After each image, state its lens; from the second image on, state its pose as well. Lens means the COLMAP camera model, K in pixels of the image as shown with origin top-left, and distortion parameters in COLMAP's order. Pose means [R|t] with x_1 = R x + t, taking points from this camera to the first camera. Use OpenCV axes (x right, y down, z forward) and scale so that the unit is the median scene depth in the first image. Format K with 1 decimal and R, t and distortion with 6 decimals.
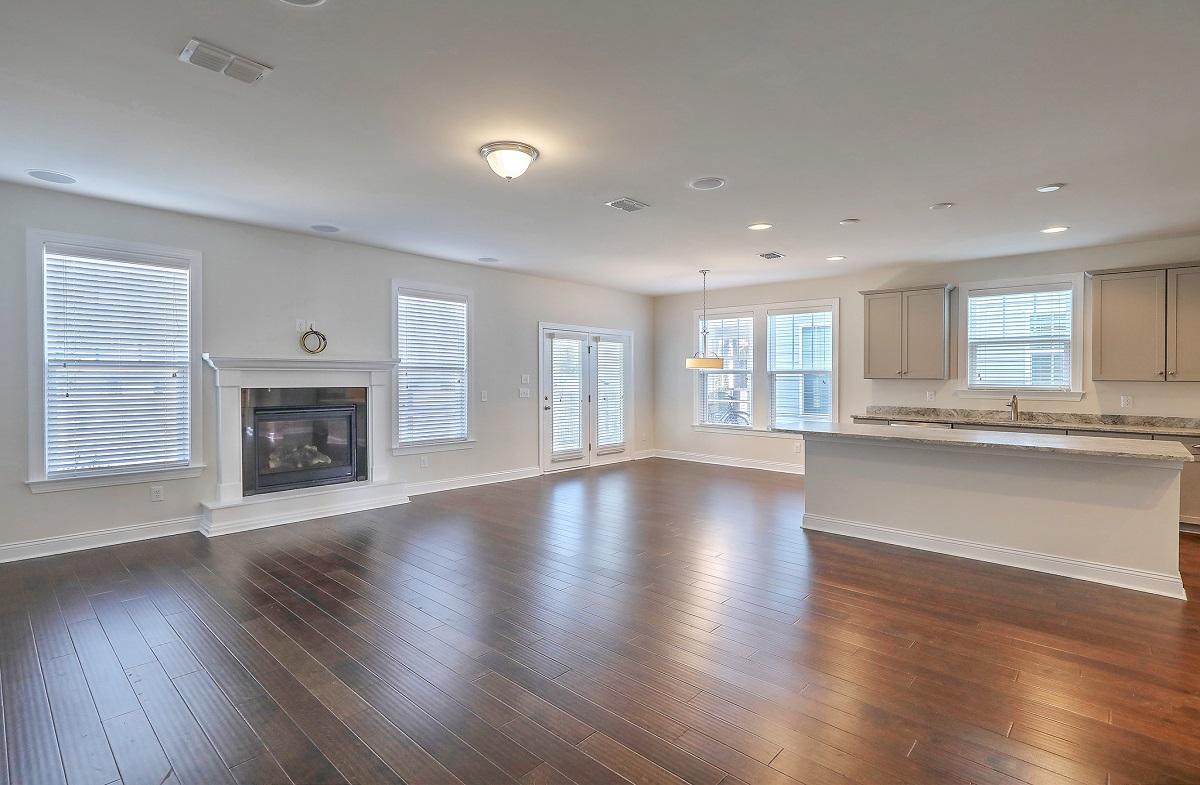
lens RADIAL K [[555.5, 0, 520.8], [0, 555.5, 373.6], [0, 0, 1]] dist [0.001657, -0.000795]
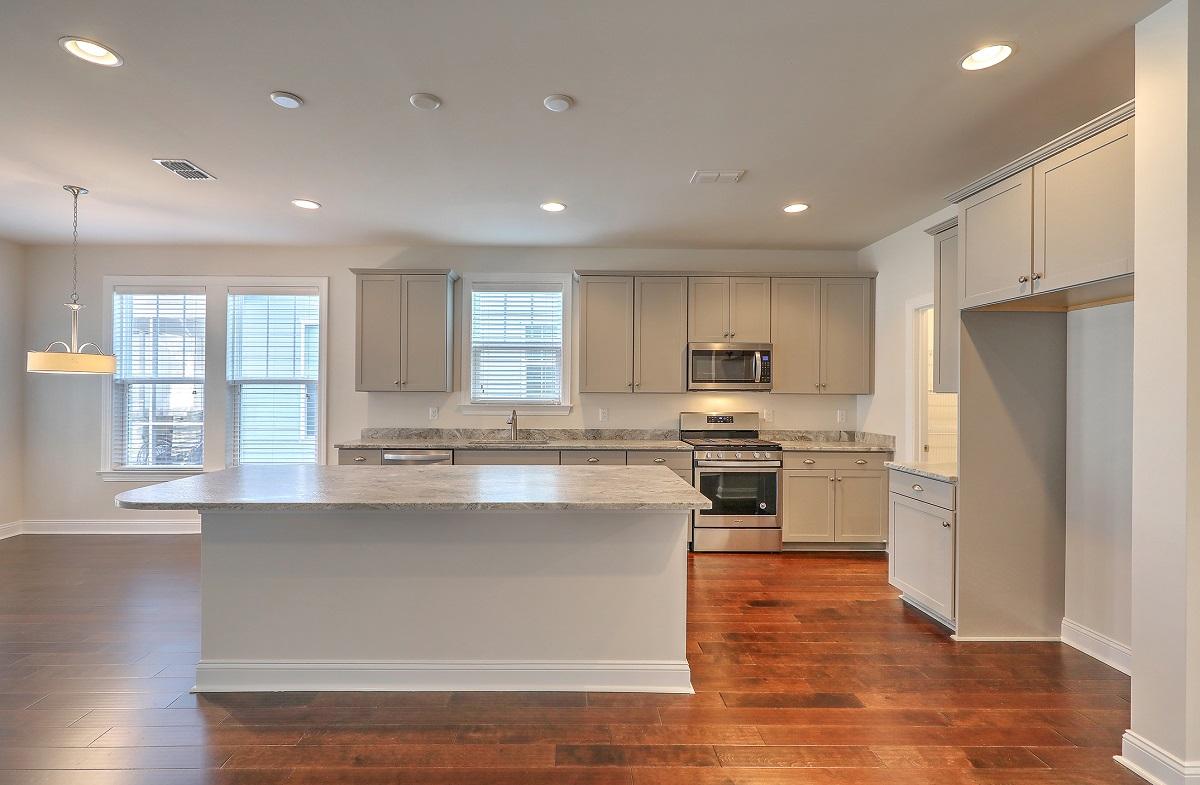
lens RADIAL K [[555.5, 0, 576.1], [0, 555.5, 391.0], [0, 0, 1]] dist [0.001657, -0.000795]
pose [[0.664843, -0.000544, 0.746983, 0.299130], [-0.003856, 0.999984, 0.004160, 0.005298], [-0.746973, -0.005646, 0.664831, 0.344615]]
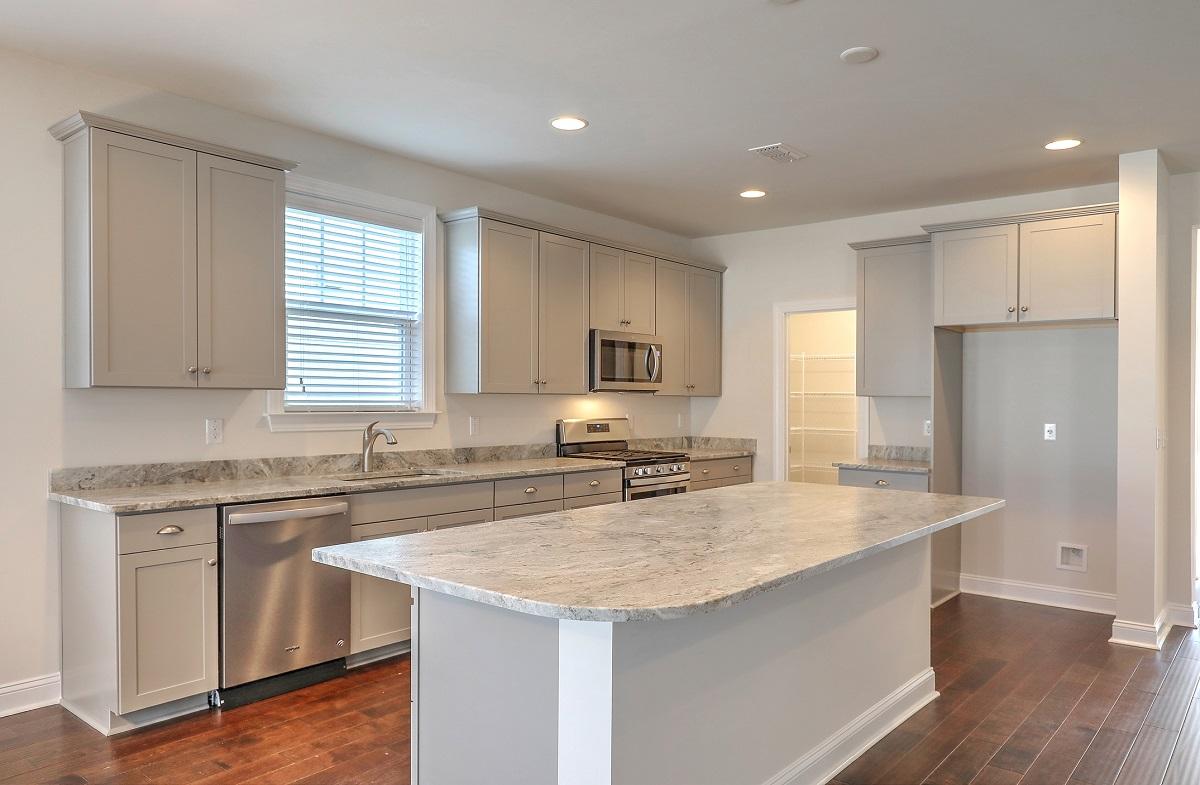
lens RADIAL K [[826.7, 0, 596.3], [0, 826.7, 402.2], [0, 0, 1]] dist [-0.009719, 0.002398]
pose [[-0.143264, -0.015040, 0.989570, 0.112131], [-0.015994, 0.999789, 0.012880, 0.007698], [-0.989555, -0.013982, -0.143474, 0.849123]]
